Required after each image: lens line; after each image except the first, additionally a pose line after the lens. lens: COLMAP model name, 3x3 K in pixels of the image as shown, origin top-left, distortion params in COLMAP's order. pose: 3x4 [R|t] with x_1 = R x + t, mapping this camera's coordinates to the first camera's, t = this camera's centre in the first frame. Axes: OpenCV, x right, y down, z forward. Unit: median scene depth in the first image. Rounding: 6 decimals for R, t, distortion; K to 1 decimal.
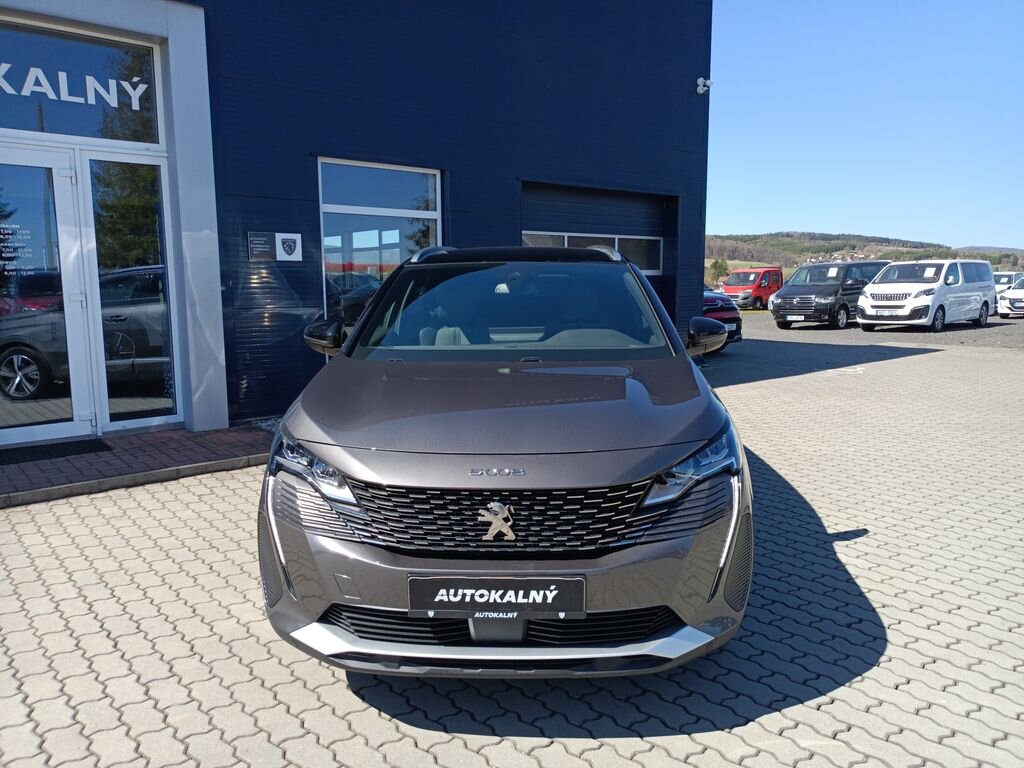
lens RADIAL K [[737.9, 0, 509.4], [0, 737.9, 390.0], [0, 0, 1]] dist [0.013424, -0.016620]
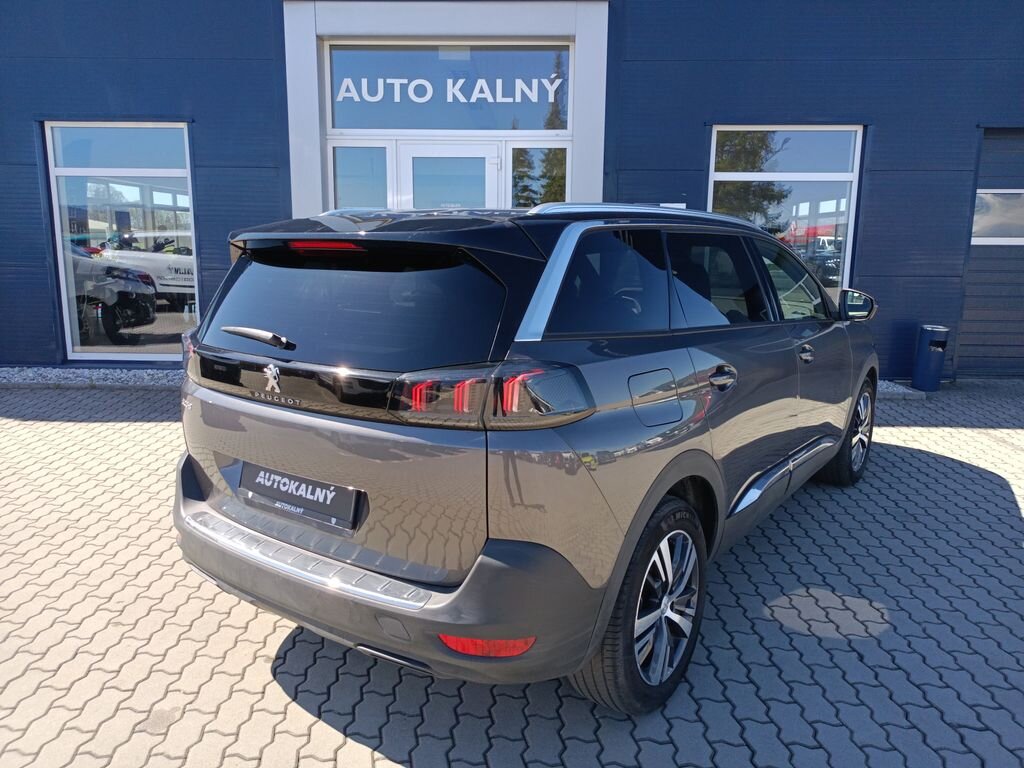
lens RADIAL K [[737.9, 0, 508.7], [0, 737.9, 385.8], [0, 0, 1]] dist [0.013424, -0.016620]
pose [[0.750261, 0.133770, -0.647467, 0.266444], [-0.105114, 0.990995, 0.082943, -0.020091], [0.652732, 0.005829, 0.757566, 0.062576]]
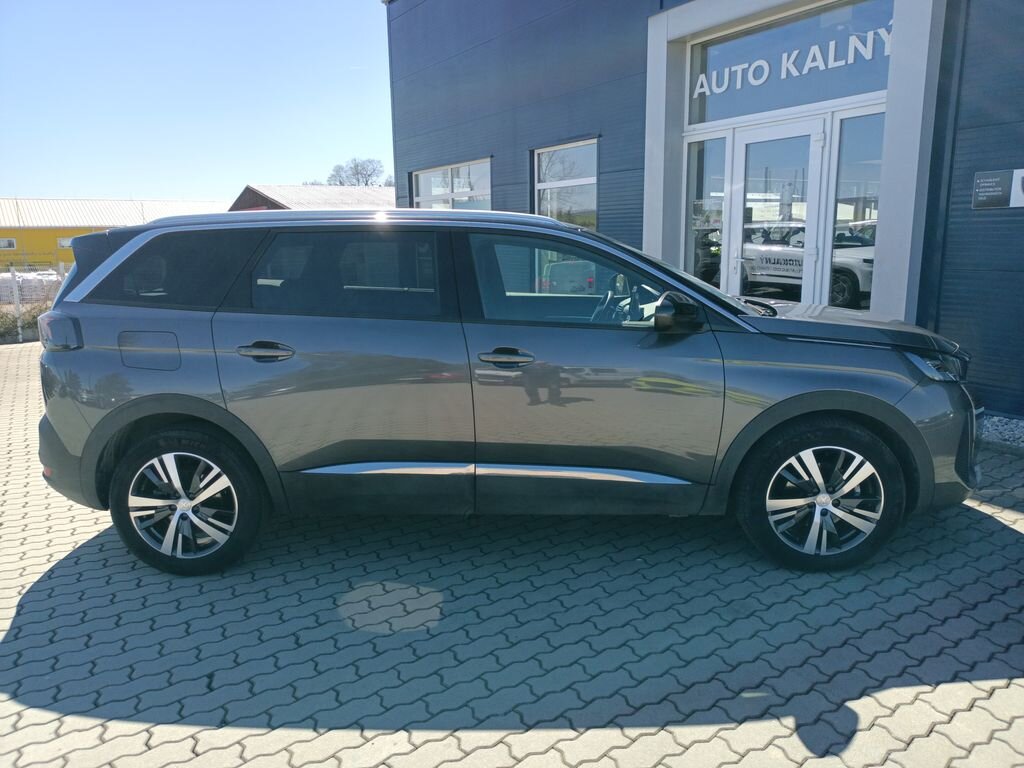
lens RADIAL K [[737.9, 0, 511.0], [0, 737.9, 389.5], [0, 0, 1]] dist [0.013424, -0.016620]
pose [[-0.116103, 0.206300, -0.971576, 0.562620], [-0.124125, 0.967509, 0.220269, -0.109821], [0.985451, 0.146170, -0.086724, 0.658619]]
